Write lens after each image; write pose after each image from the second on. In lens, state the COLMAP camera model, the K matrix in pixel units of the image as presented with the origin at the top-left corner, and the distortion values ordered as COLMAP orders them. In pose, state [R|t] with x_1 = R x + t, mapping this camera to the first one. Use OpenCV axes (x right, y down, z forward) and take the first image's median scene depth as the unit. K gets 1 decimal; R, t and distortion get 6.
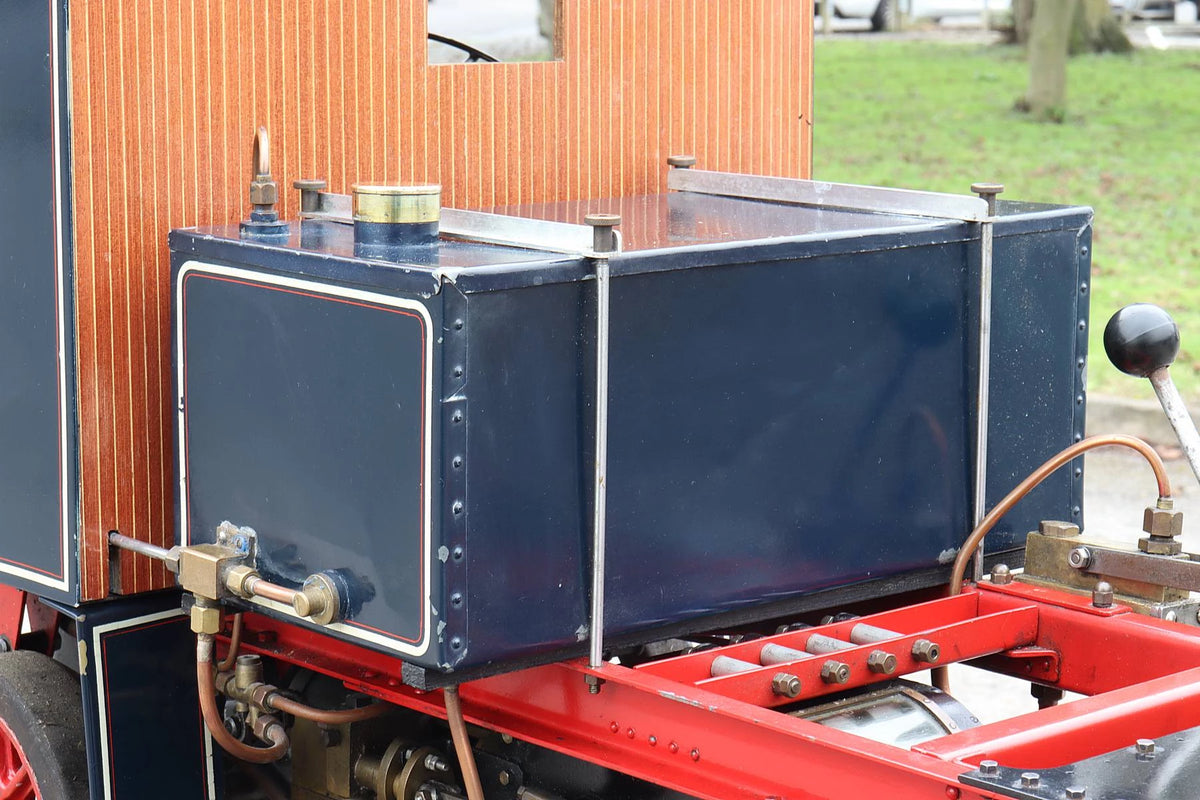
lens RADIAL K [[3001.0, 0, 600.4], [0, 3001.0, 399.2], [0, 0, 1]] dist [0.009043, 0.000000]
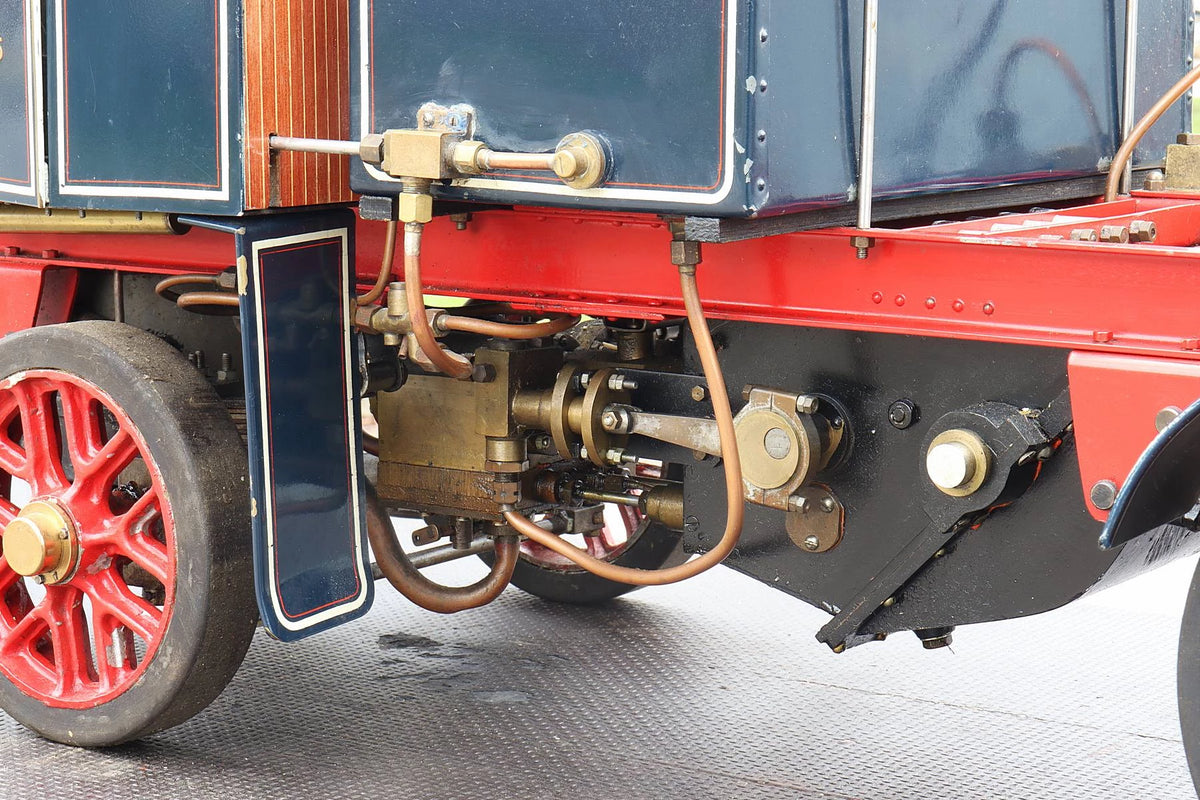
lens RADIAL K [[3001.0, 0, 649.4], [0, 3001.0, 418.9], [0, 0, 1]] dist [0.009043, 0.000000]
pose [[0.970701, -0.035566, 0.237644, -0.270483], [0.039172, 0.999178, -0.010468, 0.143814], [-0.237076, 0.019471, 0.971296, 0.093910]]
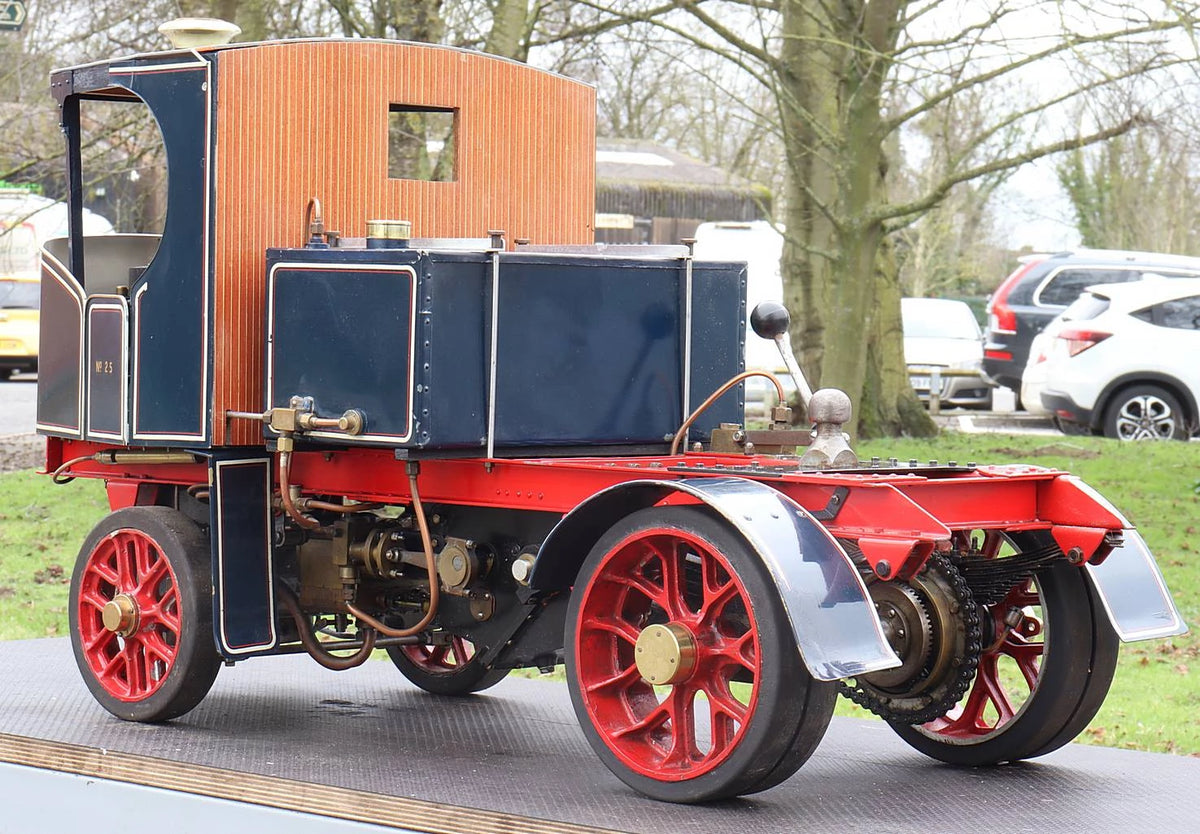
lens RADIAL K [[3862.2, 0, 598.5], [0, 3862.2, 416.9], [0, 0, 1]] dist [-0.092483, 0.000000]
pose [[0.996783, 0.010575, 0.079449, -0.123007], [-0.000180, 0.991551, -0.129716, 0.363109], [-0.080149, 0.129284, 0.988363, -1.418179]]
